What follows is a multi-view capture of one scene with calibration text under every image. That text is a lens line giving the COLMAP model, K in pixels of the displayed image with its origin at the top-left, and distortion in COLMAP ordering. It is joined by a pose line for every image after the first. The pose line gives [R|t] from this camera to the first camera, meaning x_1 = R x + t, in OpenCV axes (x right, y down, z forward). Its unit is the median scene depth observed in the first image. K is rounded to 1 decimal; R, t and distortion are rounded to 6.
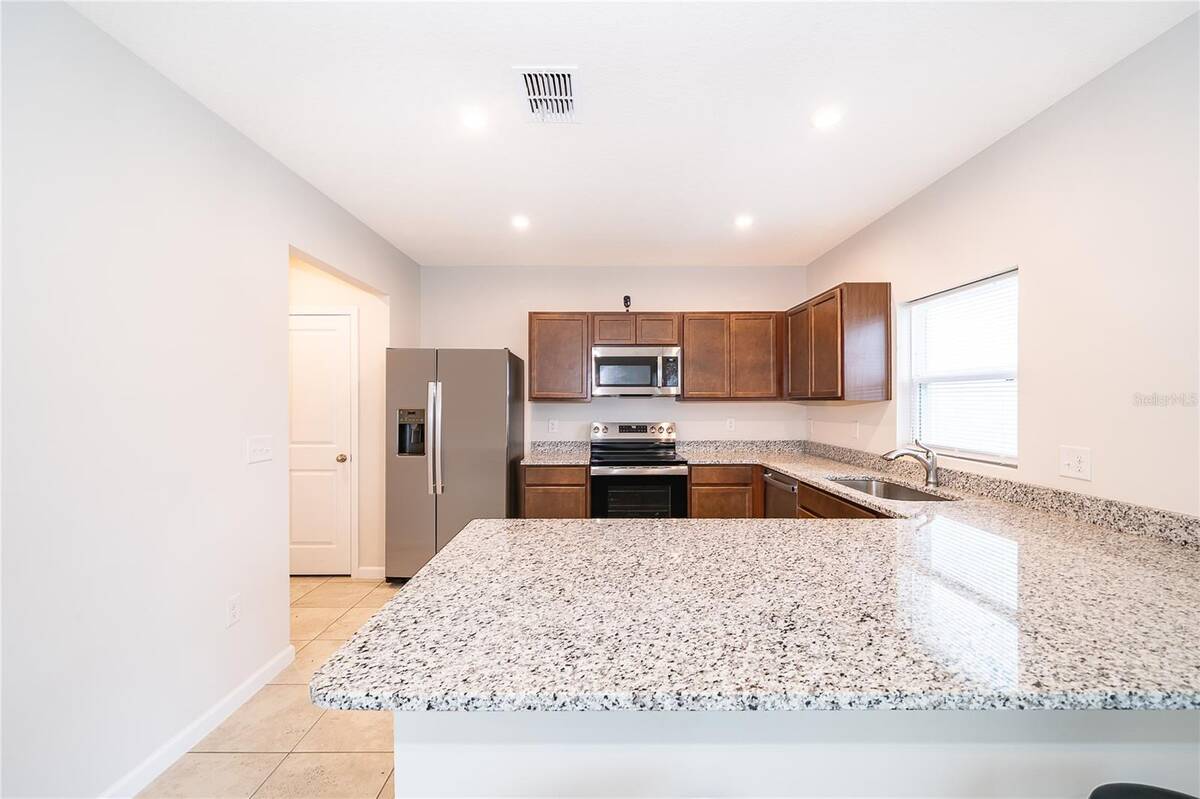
lens RADIAL K [[482.9, 0, 599.8], [0, 482.9, 398.3], [0, 0, 1]] dist [-0.003356, 0.000732]
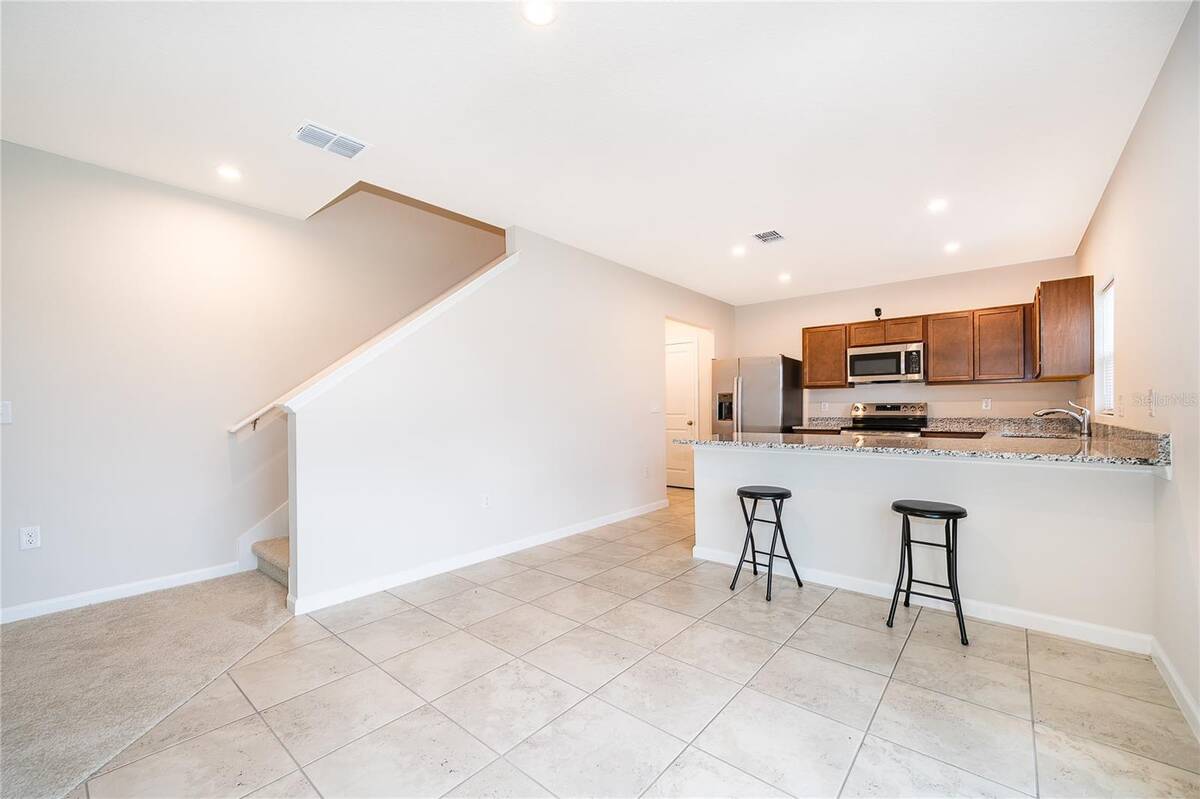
lens RADIAL K [[482.9, 0, 596.7], [0, 482.9, 410.1], [0, 0, 1]] dist [-0.003356, 0.000732]
pose [[0.763614, -0.002150, -0.645669, 0.357596], [0.007917, 0.999950, 0.006033, 0.063522], [0.645625, -0.009719, 0.763593, -0.591386]]
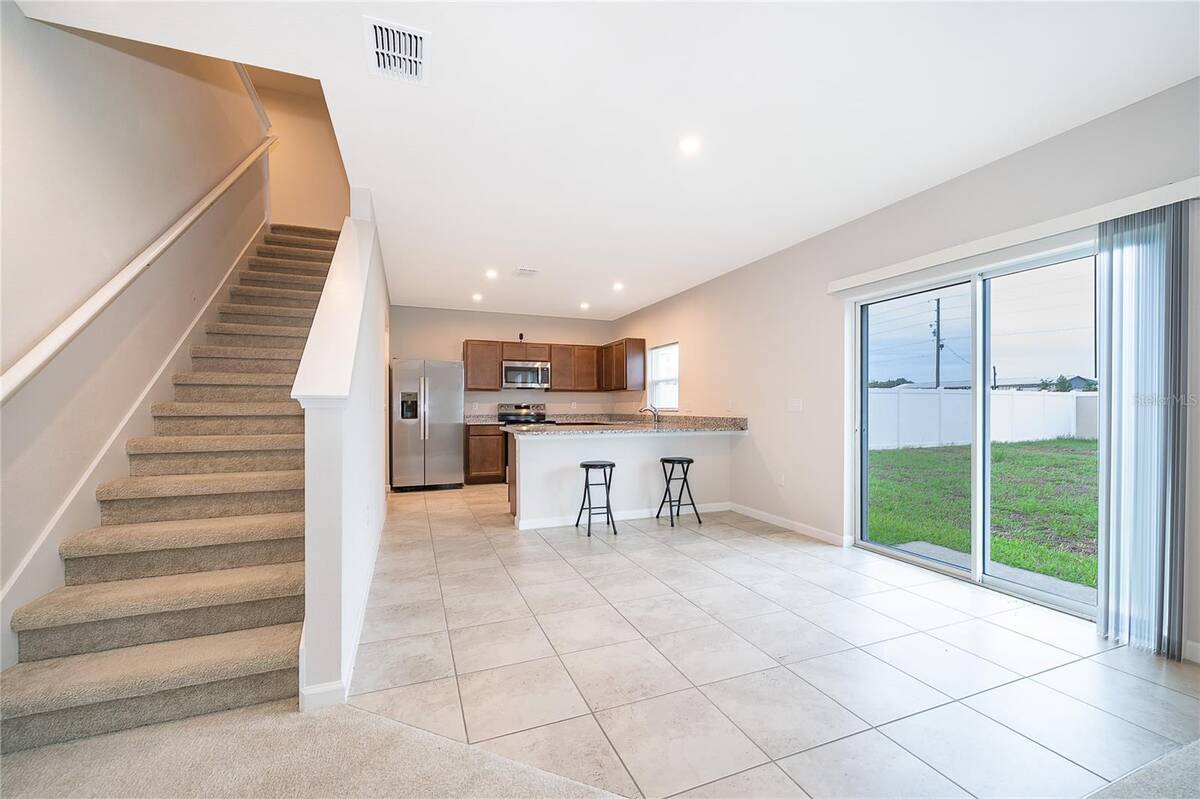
lens RADIAL K [[482.9, 0, 602.0], [0, 482.9, 407.2], [0, 0, 1]] dist [-0.003356, 0.000732]
pose [[0.927419, 0.000433, 0.374023, -0.374831], [-0.001768, 0.999993, 0.003228, 0.065213], [-0.374019, -0.003655, 0.927414, -0.883105]]
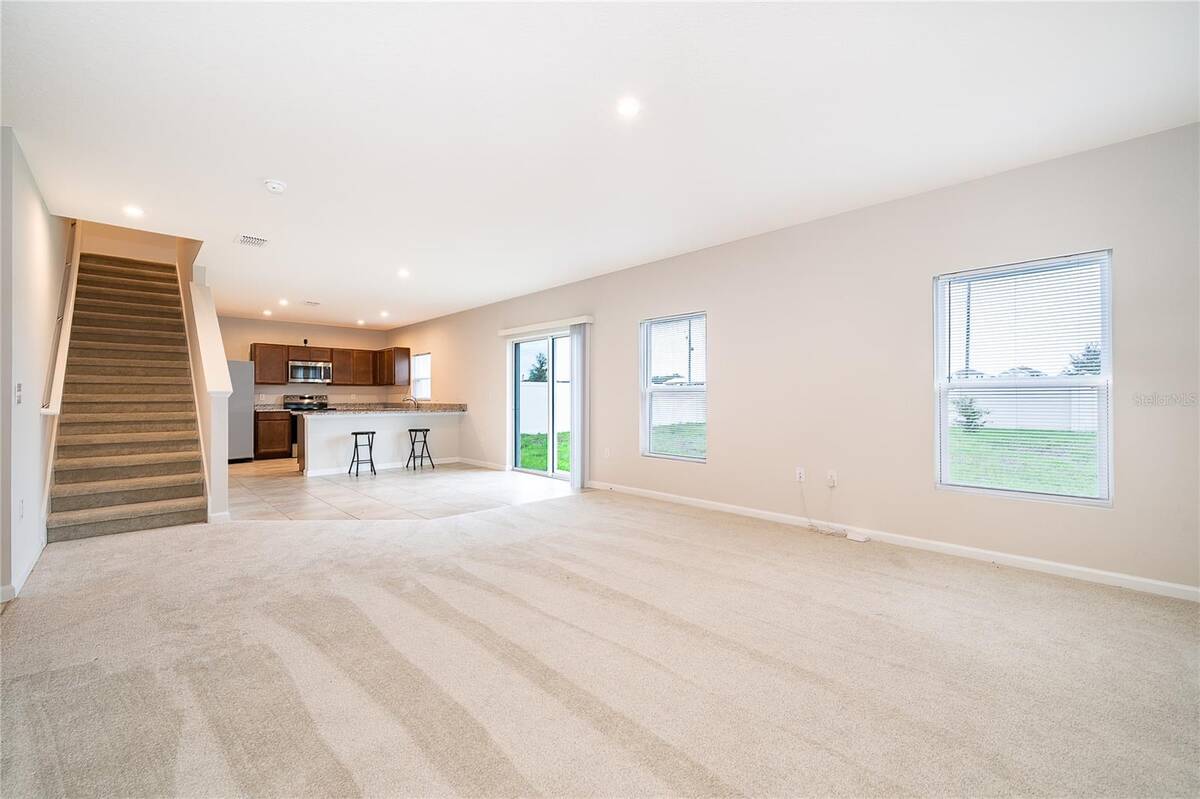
lens RADIAL K [[482.9, 0, 598.2], [0, 482.9, 393.2], [0, 0, 1]] dist [-0.003356, 0.000732]
pose [[0.713387, 0.006392, 0.700741, -0.610867], [-0.000546, 0.999963, -0.008566, 0.069151], [-0.700770, 0.005728, 0.713365, -1.770266]]
